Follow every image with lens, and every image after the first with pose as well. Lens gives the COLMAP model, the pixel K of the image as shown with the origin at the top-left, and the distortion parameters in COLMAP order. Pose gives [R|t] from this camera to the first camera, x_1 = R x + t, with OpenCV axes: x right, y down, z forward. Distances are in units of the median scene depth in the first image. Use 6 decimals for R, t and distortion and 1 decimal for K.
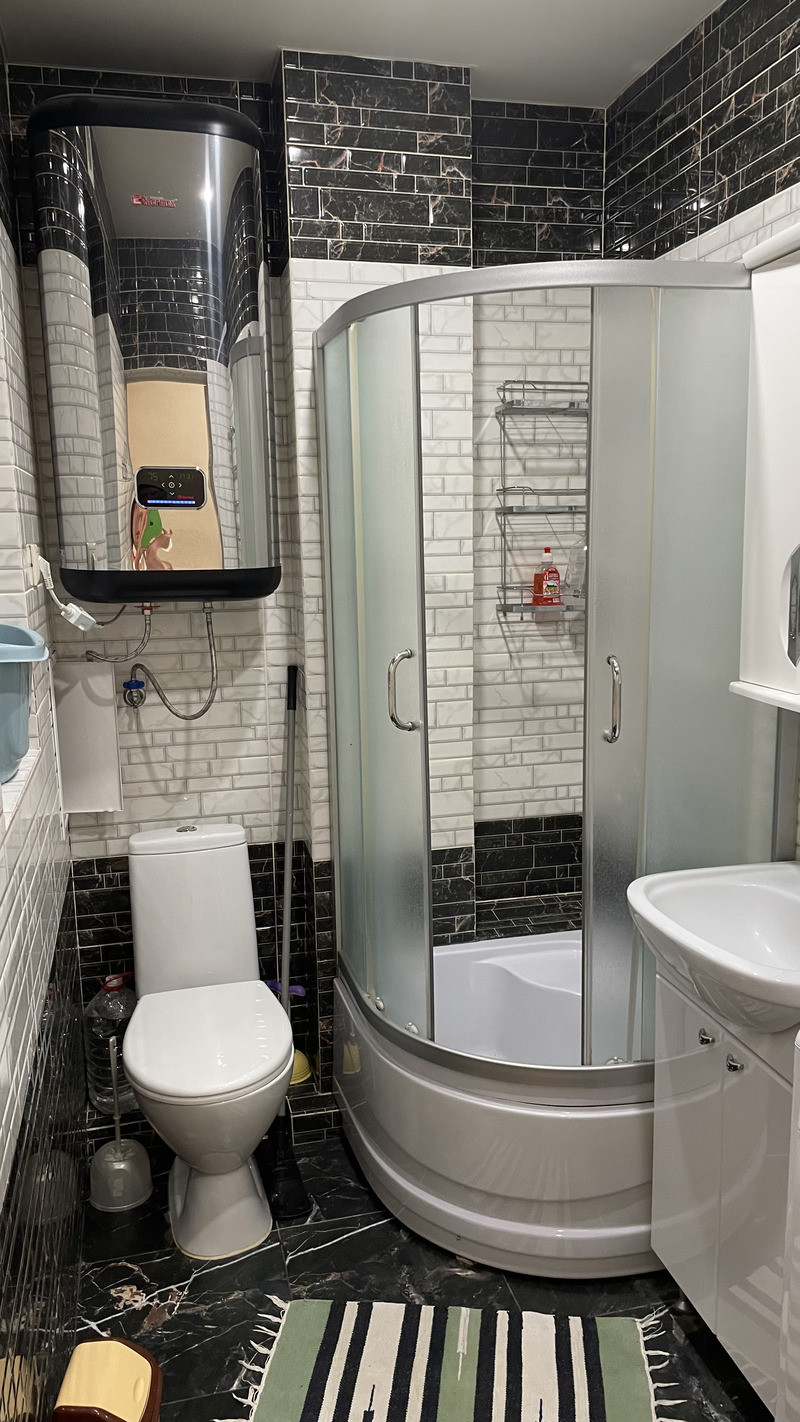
lens RADIAL K [[1078.3, 0, 401.4], [0, 1078.3, 720.2], [0, 0, 1]] dist [0.063305, -0.093101]
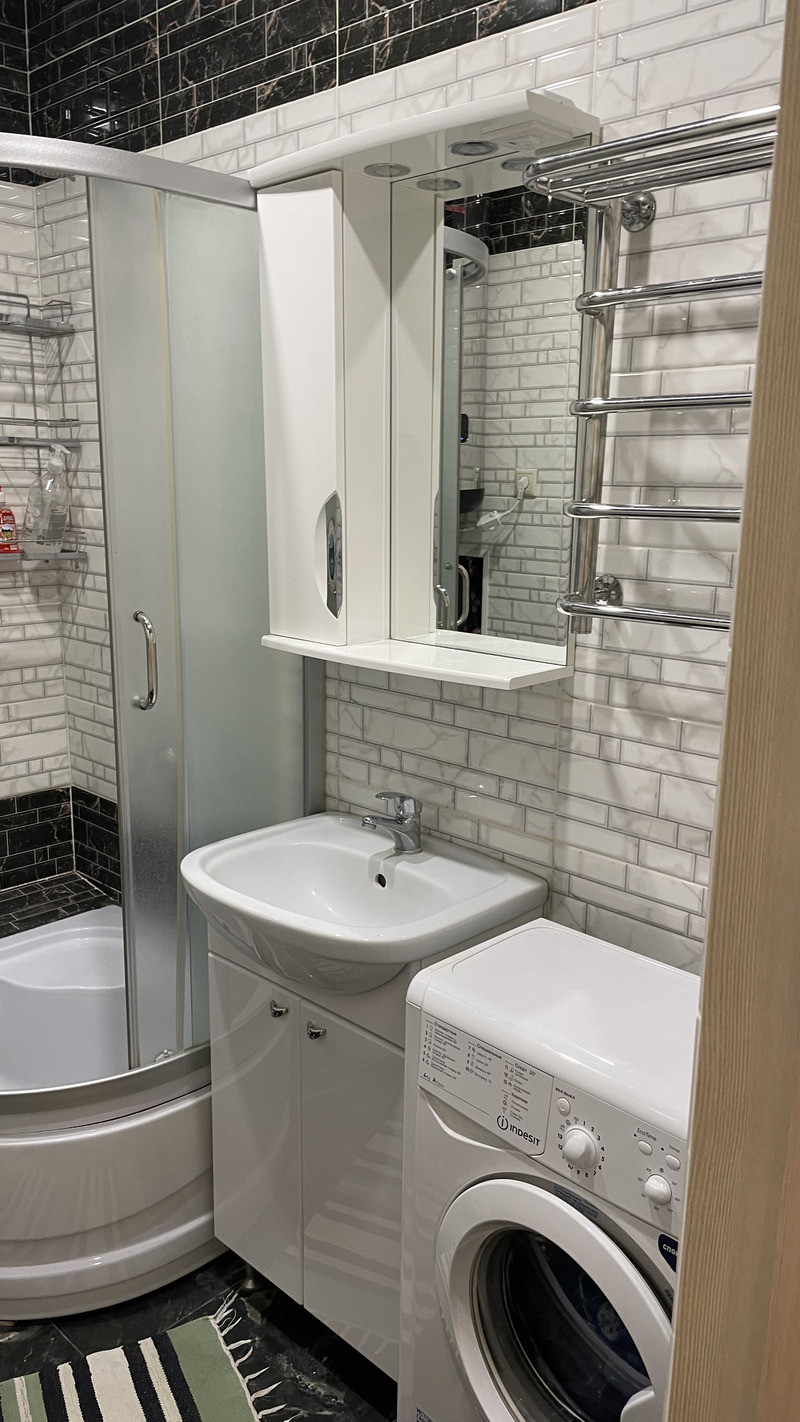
lens RADIAL K [[1078.3, 0, 407.5], [0, 1078.3, 725.1], [0, 0, 1]] dist [0.063305, -0.093101]
pose [[0.837761, -0.089818, 0.538599, -0.099355], [0.061556, 0.995626, 0.070286, -0.014708], [-0.542556, -0.025729, 0.839625, 0.125238]]
